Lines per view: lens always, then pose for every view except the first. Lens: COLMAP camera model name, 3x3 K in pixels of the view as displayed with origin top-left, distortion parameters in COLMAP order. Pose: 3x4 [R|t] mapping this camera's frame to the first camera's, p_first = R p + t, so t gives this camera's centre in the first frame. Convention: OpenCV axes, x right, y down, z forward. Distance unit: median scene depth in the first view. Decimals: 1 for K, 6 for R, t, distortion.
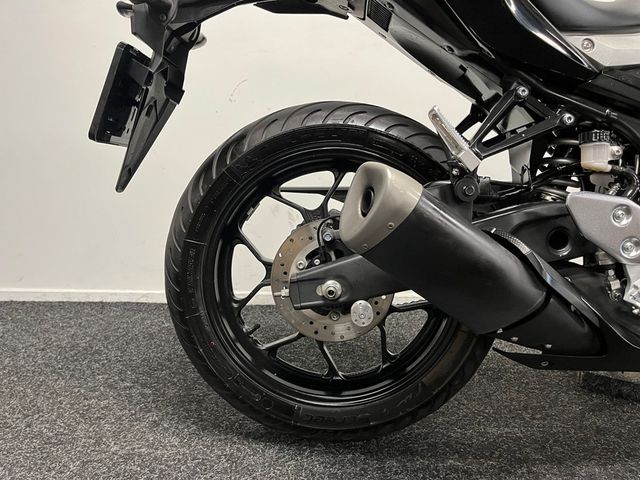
lens RADIAL K [[486.1, 0, 318.9], [0, 486.1, 241.9], [0, 0, 1]] dist [0.075210, -0.103891]
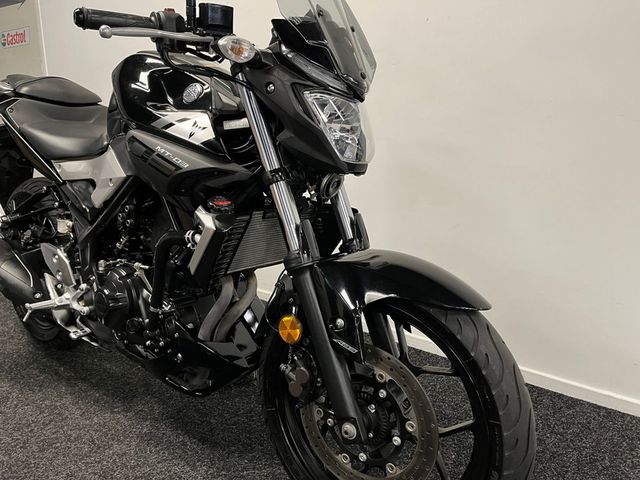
lens RADIAL K [[486.1, 0, 325.2], [0, 486.1, 241.3], [0, 0, 1]] dist [0.075210, -0.103891]
pose [[0.818208, 0.147618, -0.555649, 2.021593], [-0.108832, 0.988769, 0.102425, -0.343444], [0.564528, -0.023333, 0.825084, -0.006219]]
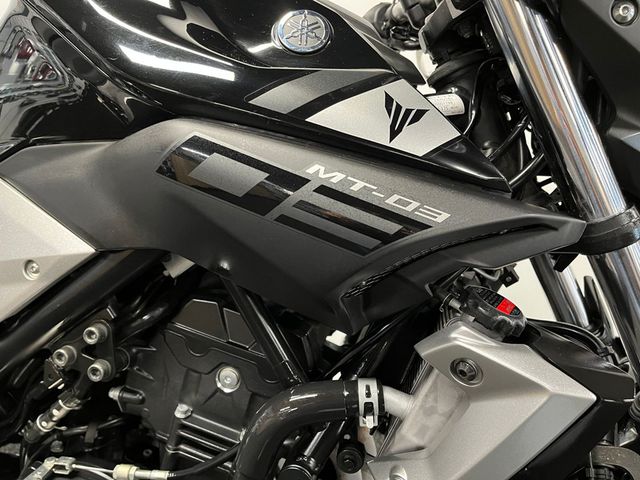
lens RADIAL K [[486.1, 0, 322.7], [0, 486.1, 237.0], [0, 0, 1]] dist [0.075210, -0.103891]
pose [[0.988705, 0.031498, -0.146528, 1.154246], [-0.027444, 0.999185, 0.029604, -0.357189], [0.147341, -0.025249, 0.988763, 0.322669]]
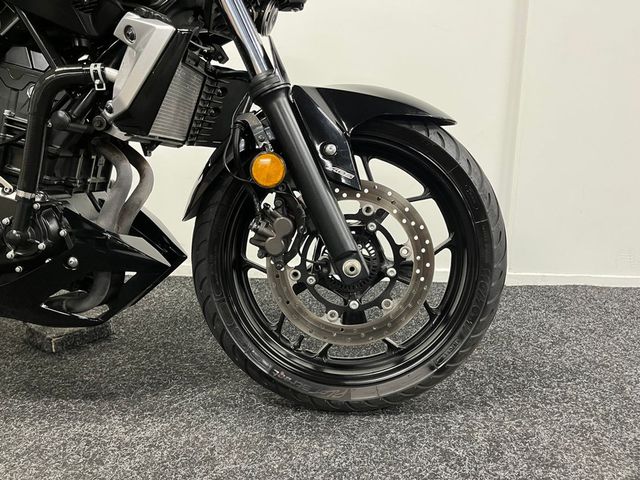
lens RADIAL K [[486.1, 0, 323.0], [0, 486.1, 237.8], [0, 0, 1]] dist [0.075210, -0.103891]
pose [[0.999470, 0.007489, -0.031681, 1.542311], [-0.006698, 0.999665, 0.025008, 0.052084], [0.031857, -0.024783, 0.999185, -0.068315]]
